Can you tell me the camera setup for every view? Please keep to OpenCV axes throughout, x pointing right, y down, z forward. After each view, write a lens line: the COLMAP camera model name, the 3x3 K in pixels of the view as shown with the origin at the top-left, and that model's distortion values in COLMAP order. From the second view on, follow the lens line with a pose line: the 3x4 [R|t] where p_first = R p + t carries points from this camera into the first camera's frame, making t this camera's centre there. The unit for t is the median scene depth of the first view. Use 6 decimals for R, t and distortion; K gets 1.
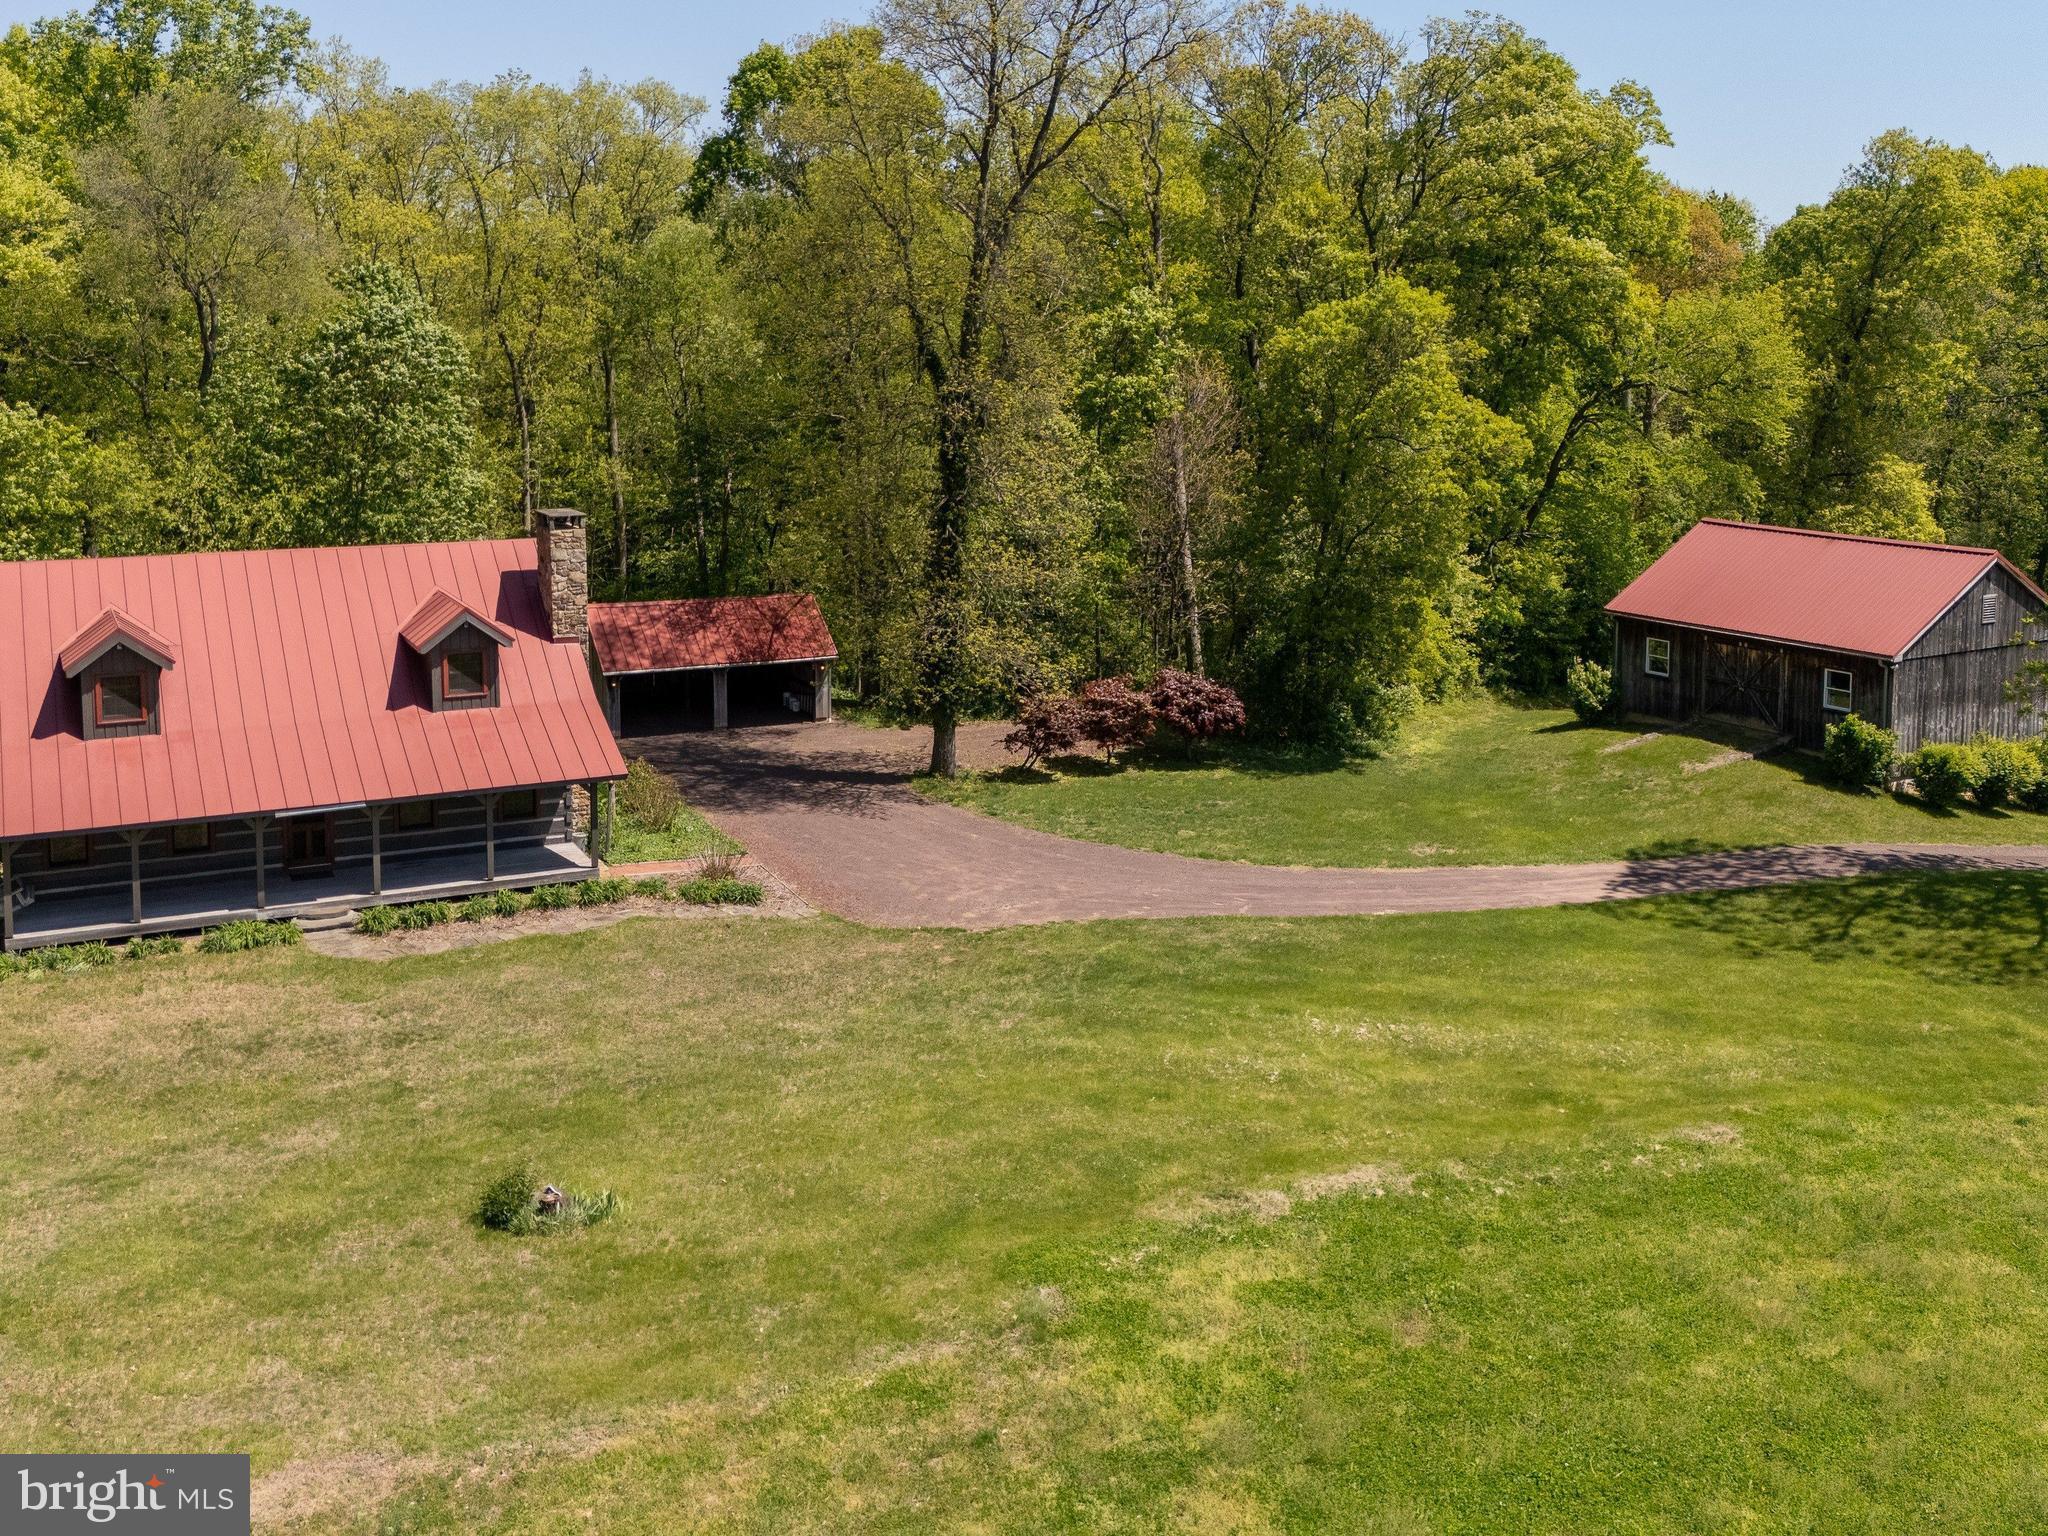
lens RADIAL K [[2026.3, 0, 1024.0], [0, 2026.3, 768.0], [0, 0, 1]] dist [0.135467, -0.009076]
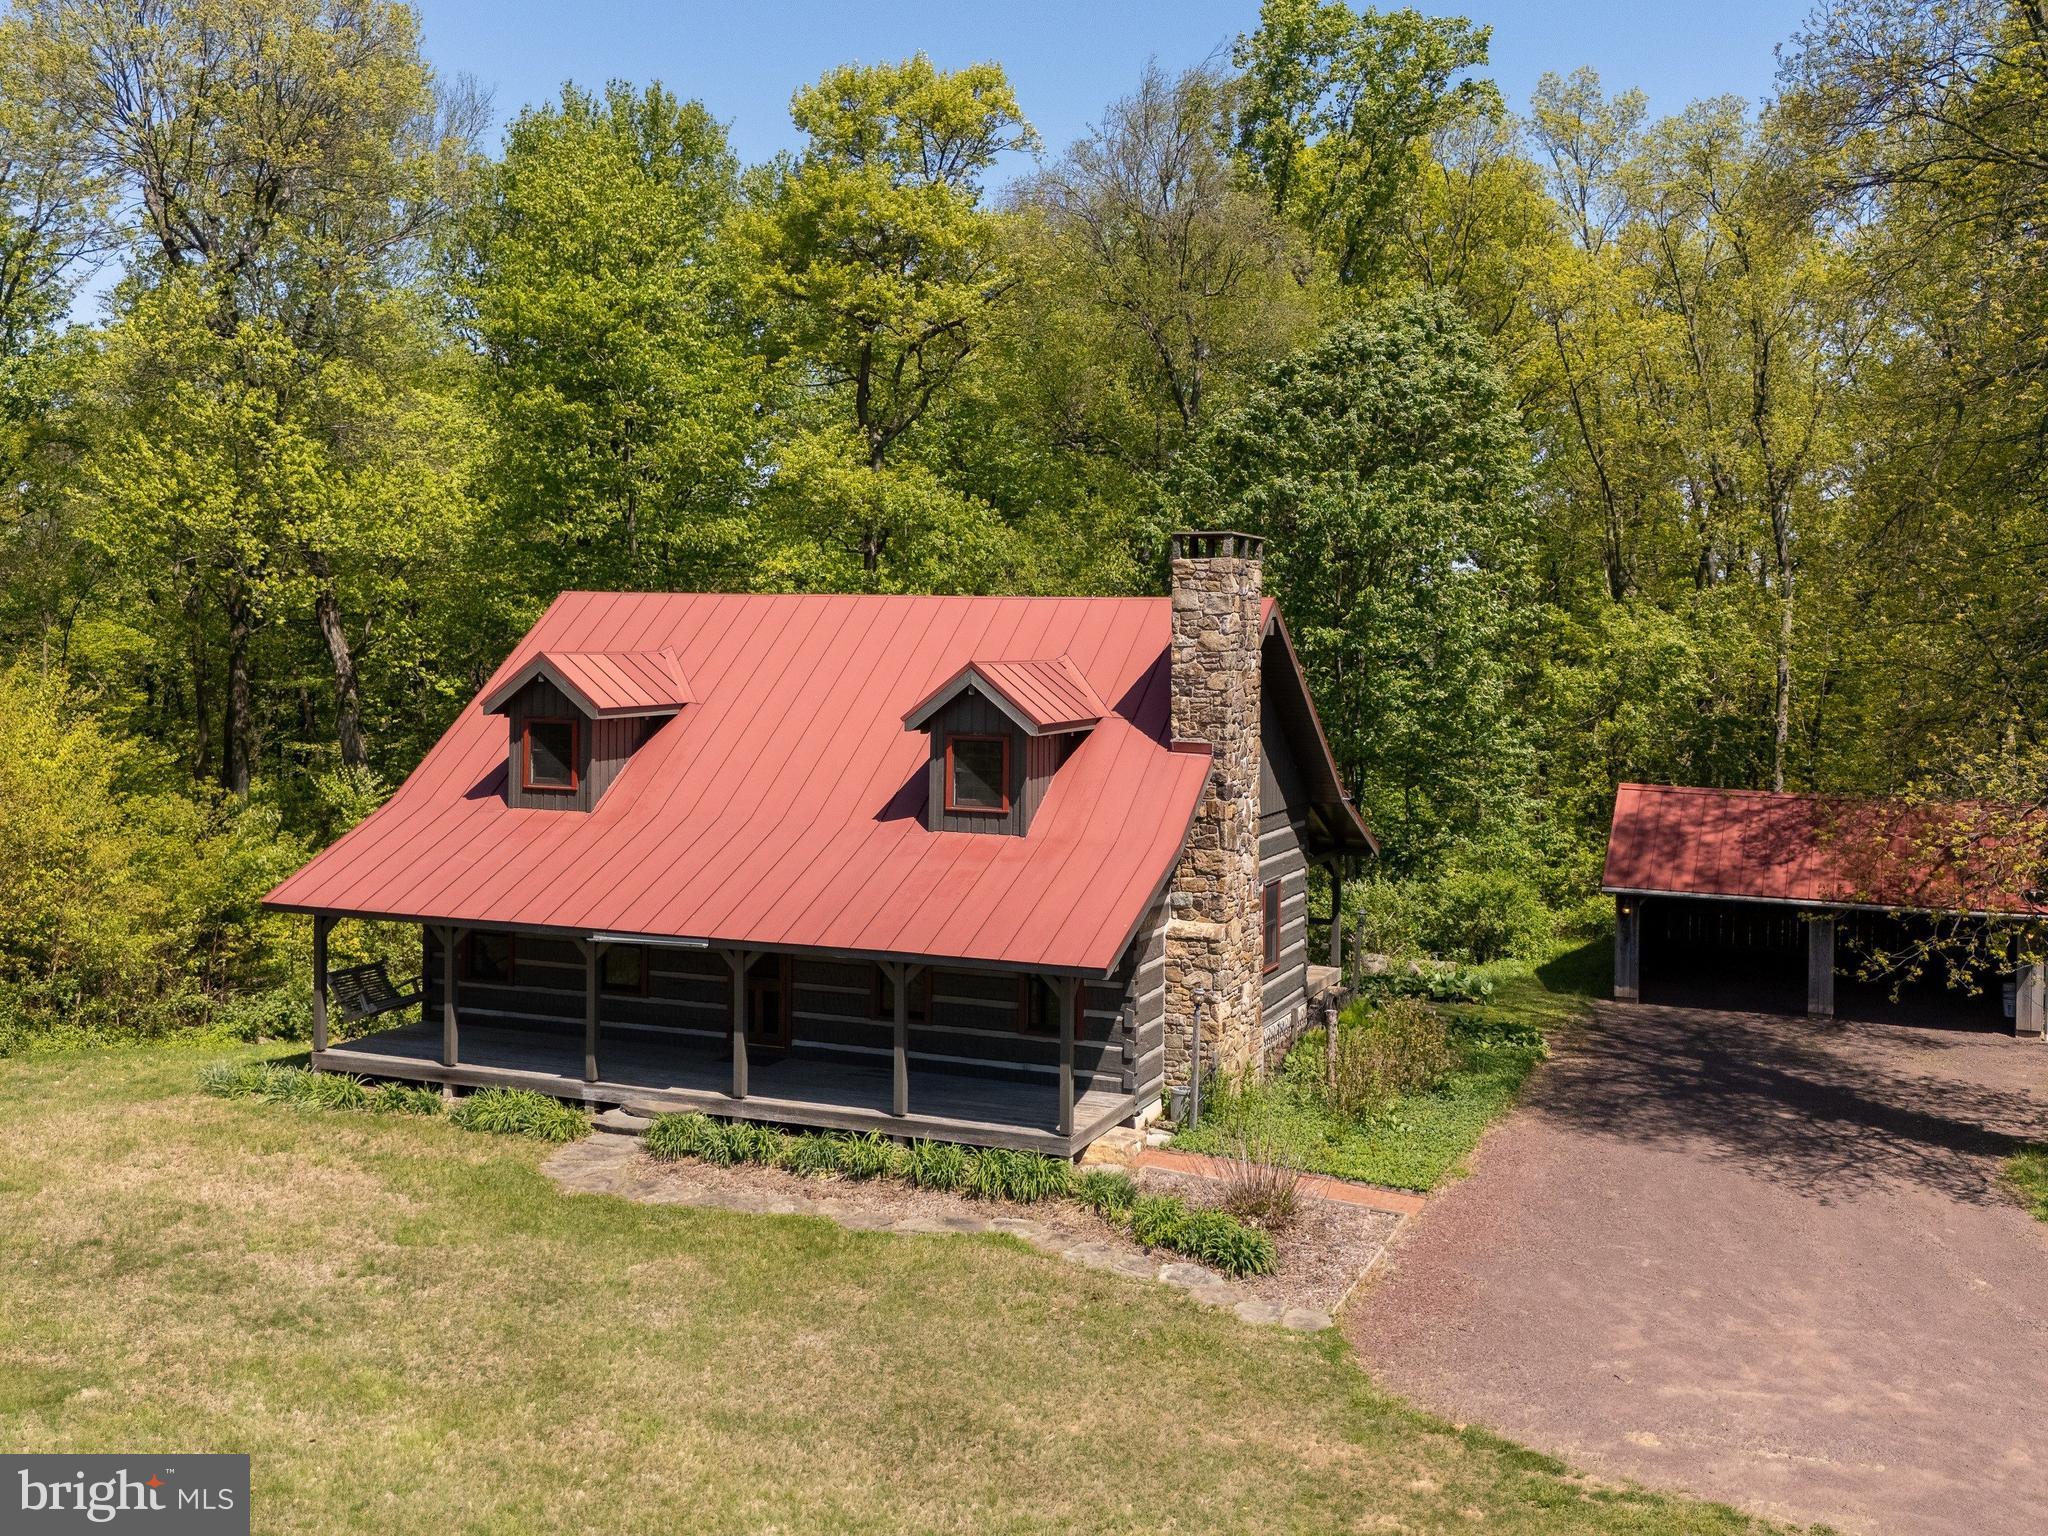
lens RADIAL K [[2026.3, 0, 1024.0], [0, 2026.3, 768.0], [0, 0, 1]] dist [0.135467, -0.009076]
pose [[0.657946, 0.064590, -0.750291, 0.184683], [-0.181146, 0.980636, -0.074431, -0.005643], [0.730954, 0.184884, 0.656905, 0.609671]]
